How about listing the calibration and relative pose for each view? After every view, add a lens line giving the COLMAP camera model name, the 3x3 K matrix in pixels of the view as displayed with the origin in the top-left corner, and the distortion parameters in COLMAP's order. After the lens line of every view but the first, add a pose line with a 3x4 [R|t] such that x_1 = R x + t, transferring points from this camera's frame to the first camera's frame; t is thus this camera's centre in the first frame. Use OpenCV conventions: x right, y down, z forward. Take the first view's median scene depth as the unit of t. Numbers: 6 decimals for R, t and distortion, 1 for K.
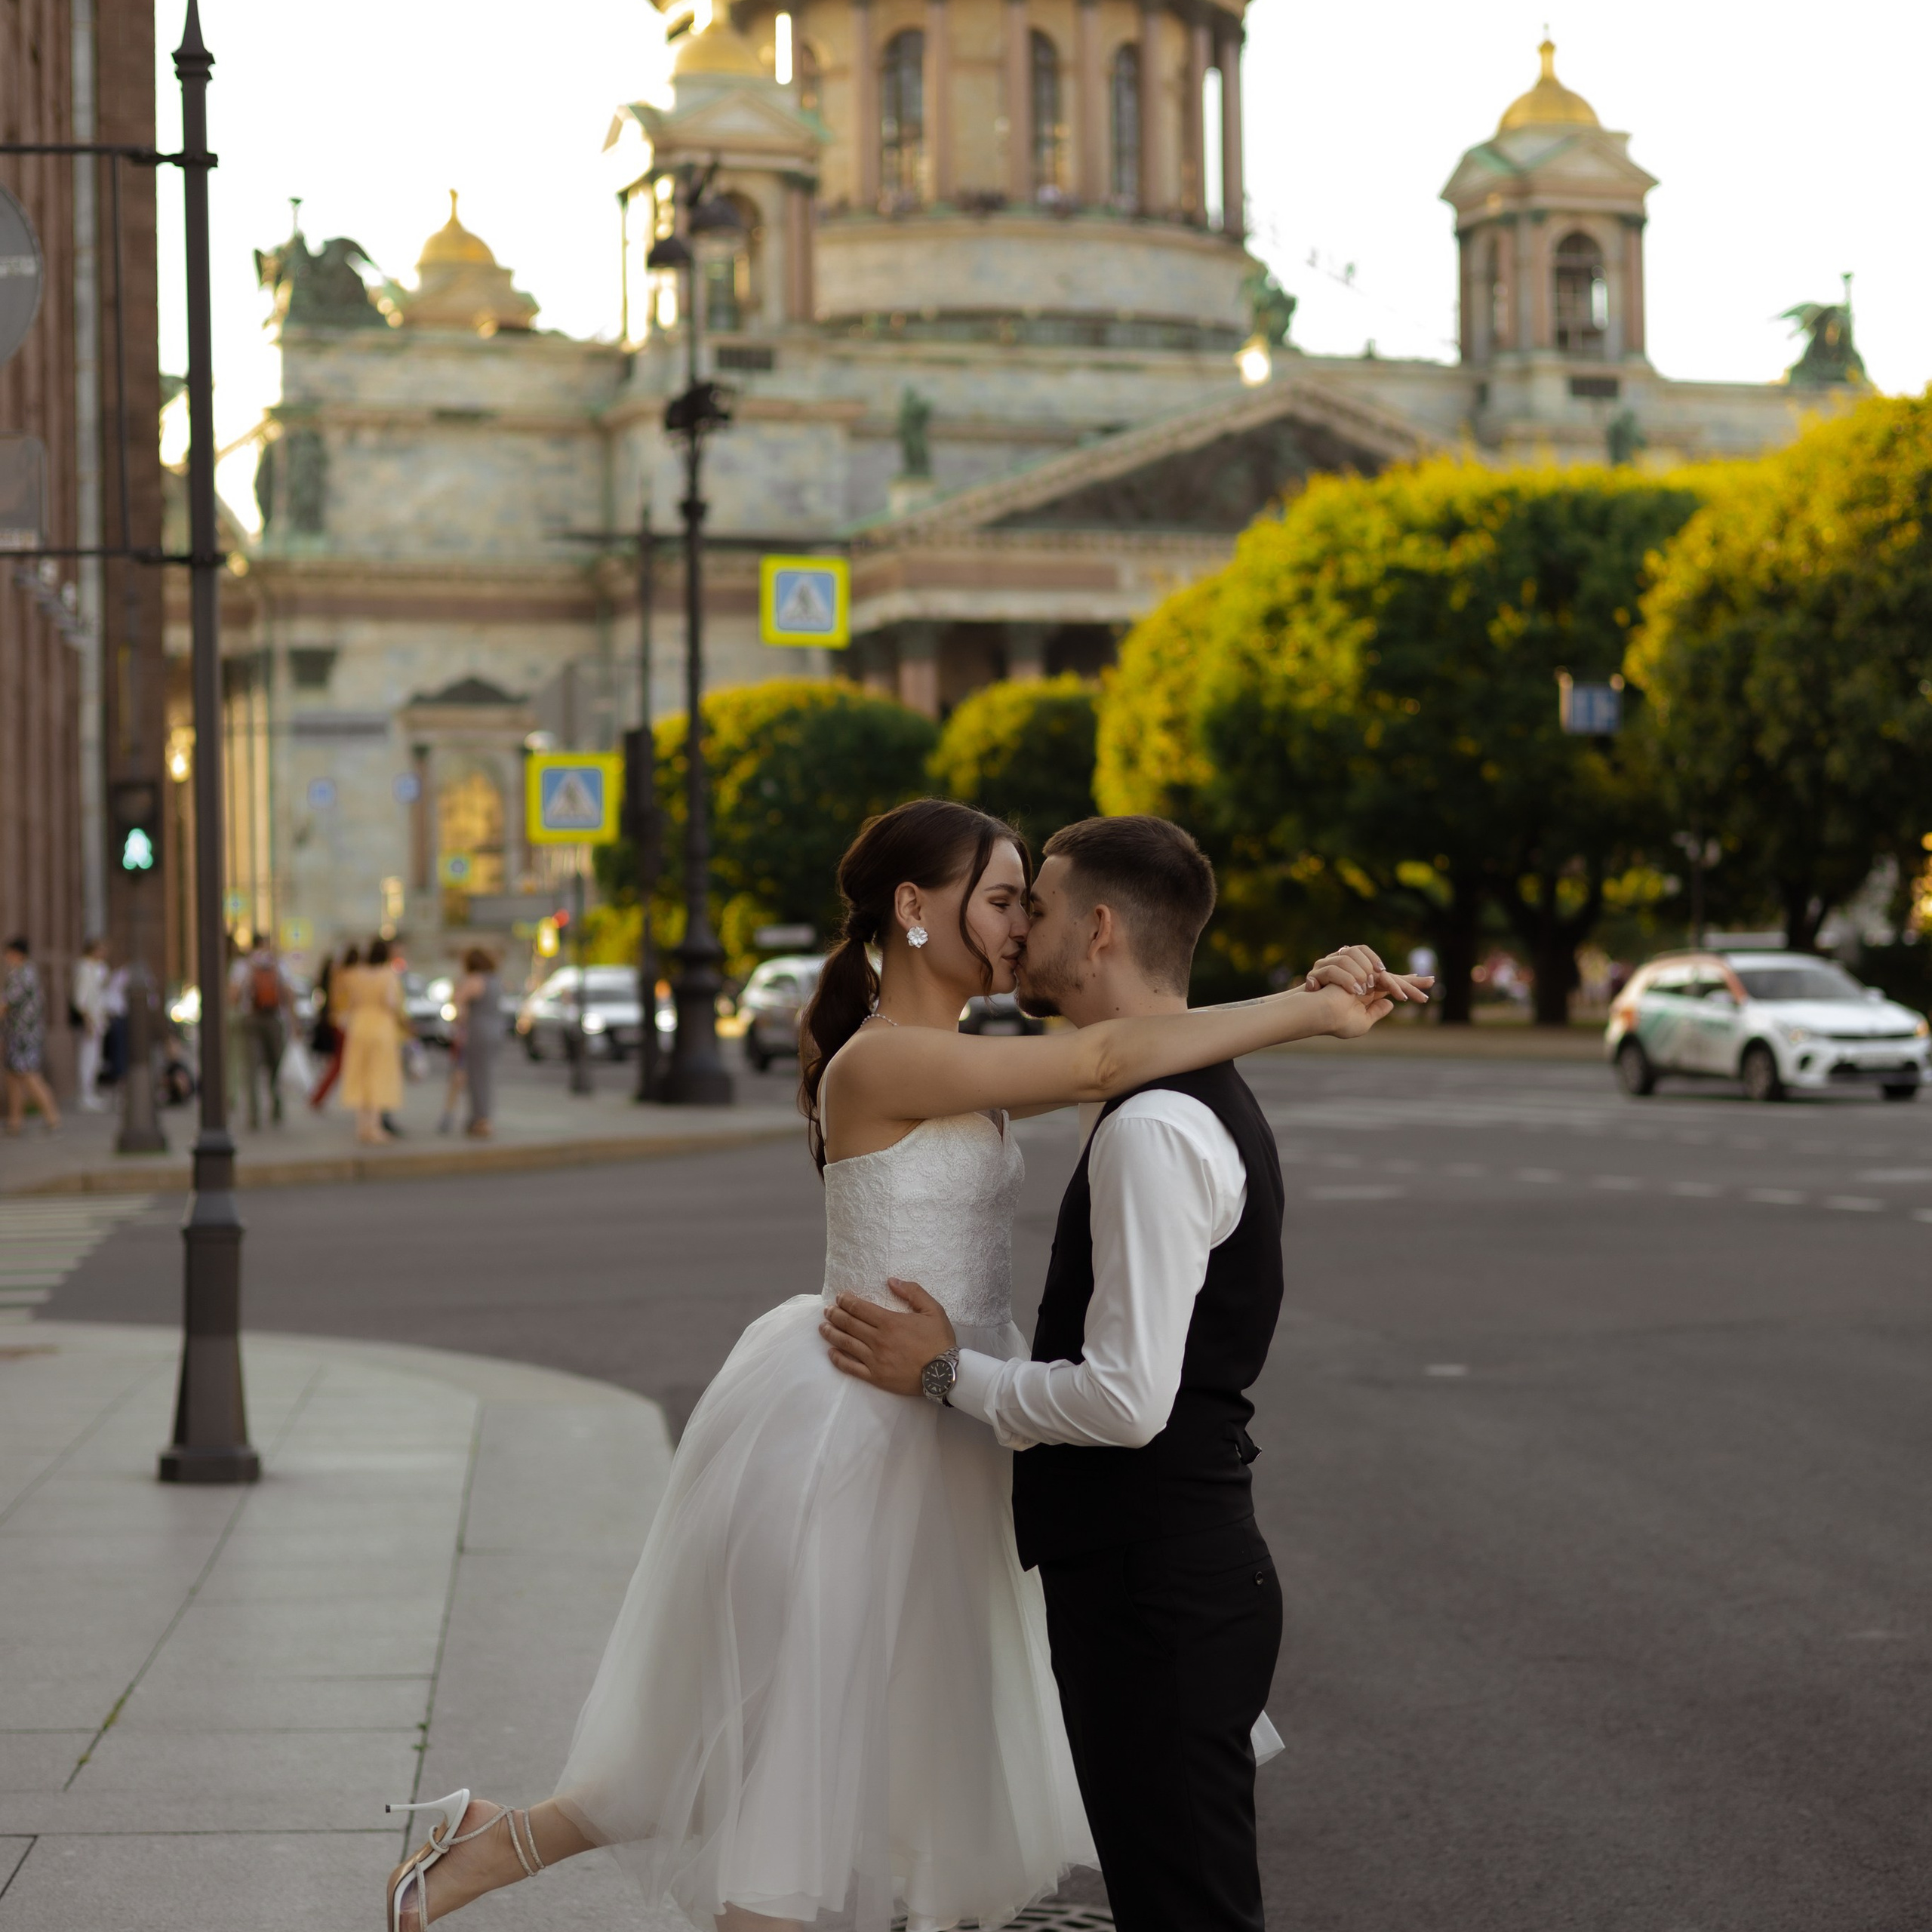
lens RADIAL K [[4185.2, 0, 966.0], [0, 4185.2, 966.0], [0, 0, 1]] dist [-0.041187, 0.608936]
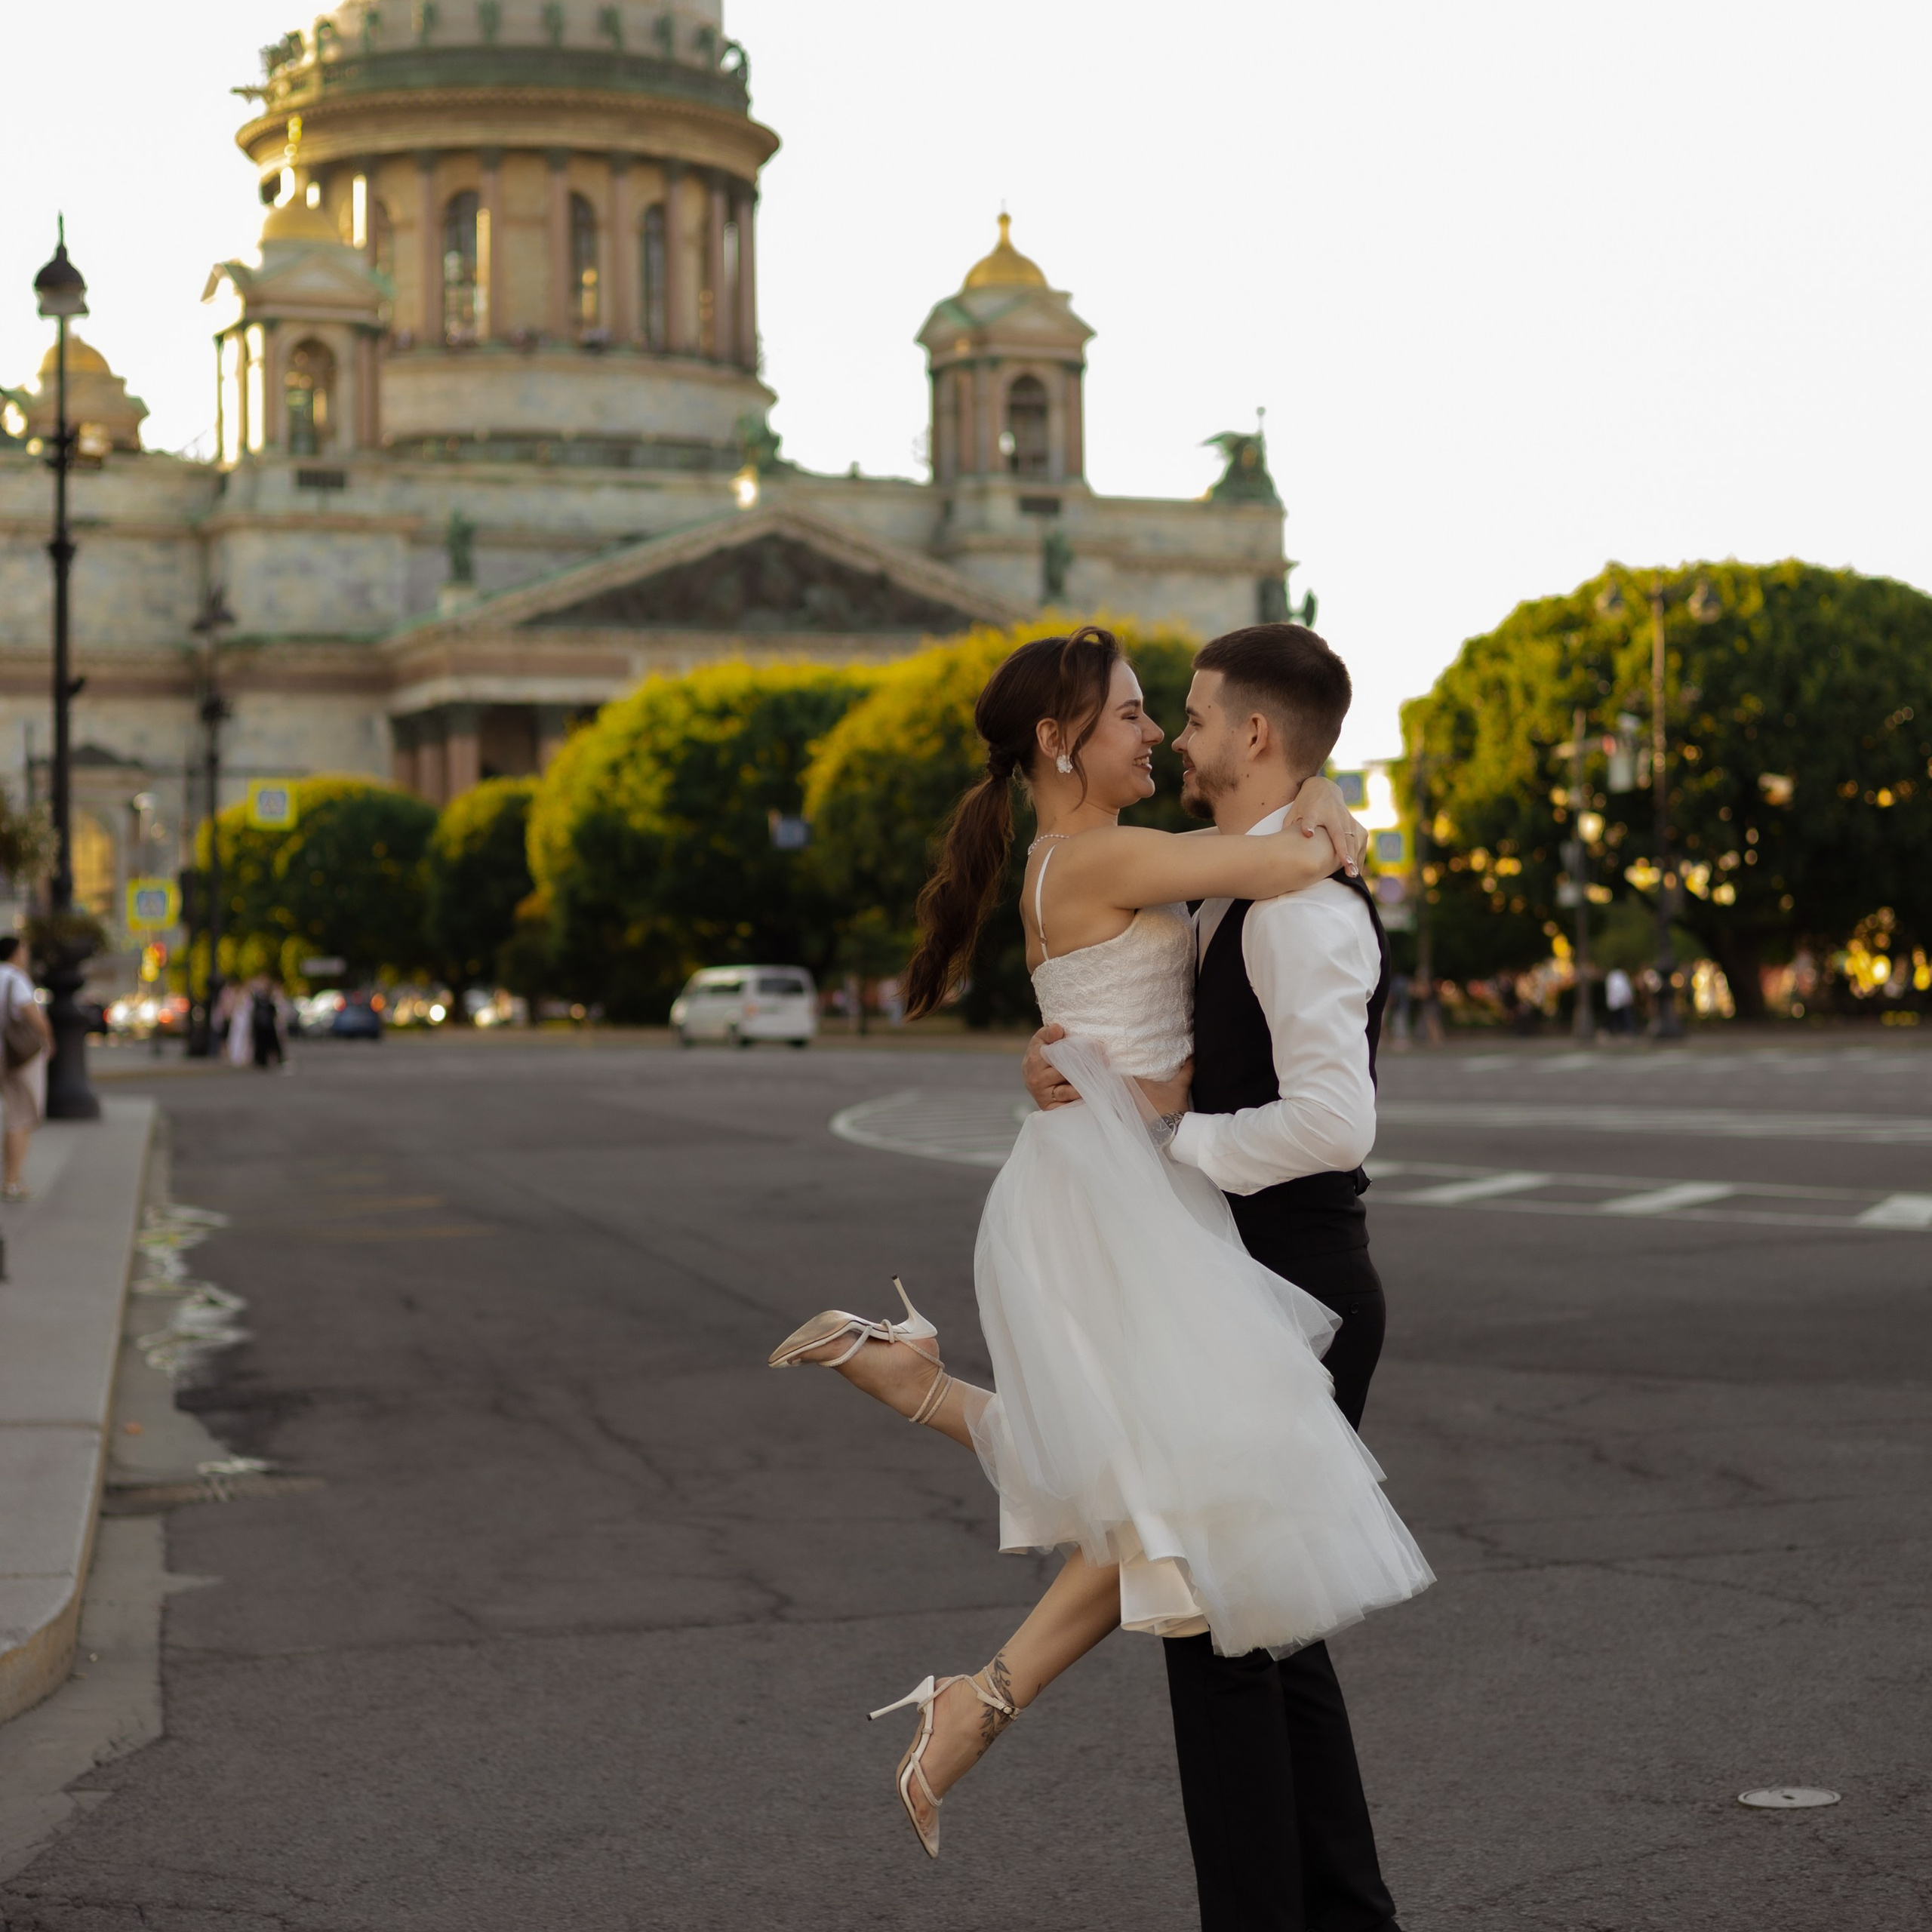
lens RADIAL K [[4289.1, 0, 966.0], [0, 4289.1, 966.0], [0, 0, 1]] dist [-0.038504, 0.545788]
pose [[0.996250, 0.003395, 0.086449, 0.024172], [-0.002964, 0.999983, -0.005109, -0.000304], [-0.086465, 0.004833, 0.996243, -0.225179]]
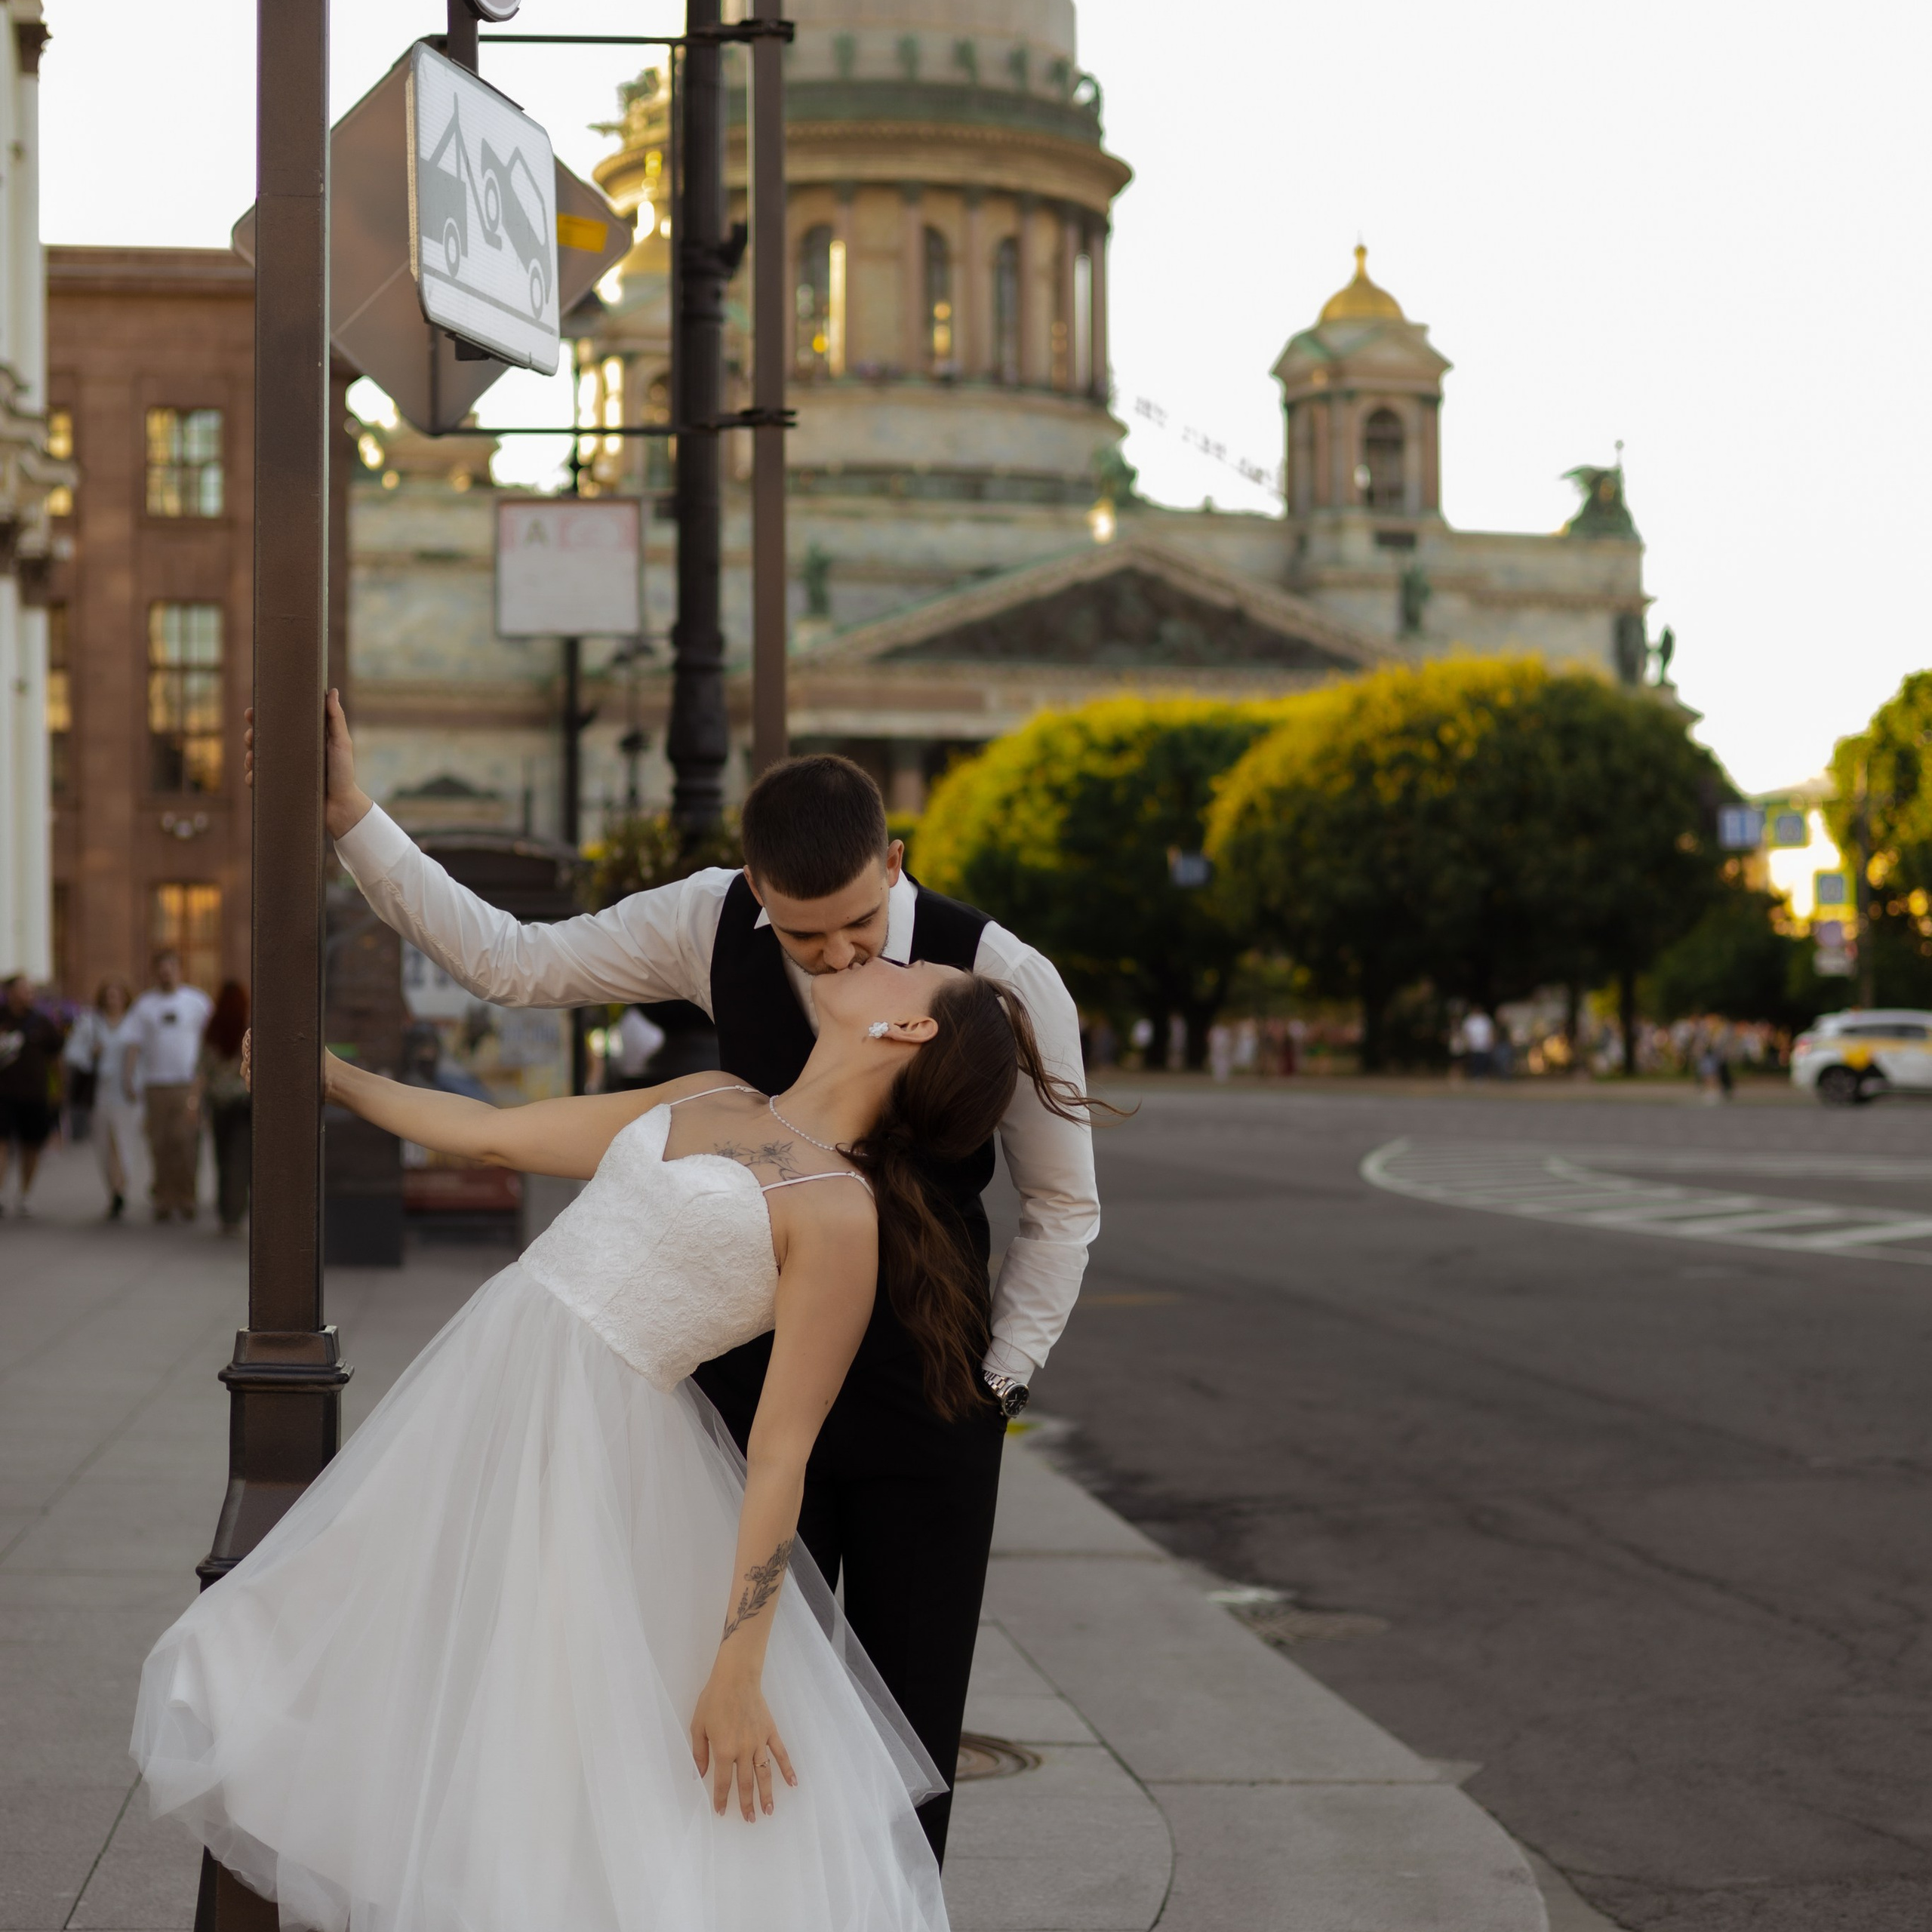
lens RADIAL K [[4289.1, 0, 966.0], [0, 4289.1, 966.0], [0, 0, 1]] dist [-0.038504, 0.545788]
pose [[0.999826, 0.012278, 0.014021, 0.013438], [-0.012099, 0.999846, -0.012732, -0.000821], [-0.014175, 0.012560, 0.999821, -0.215363]]
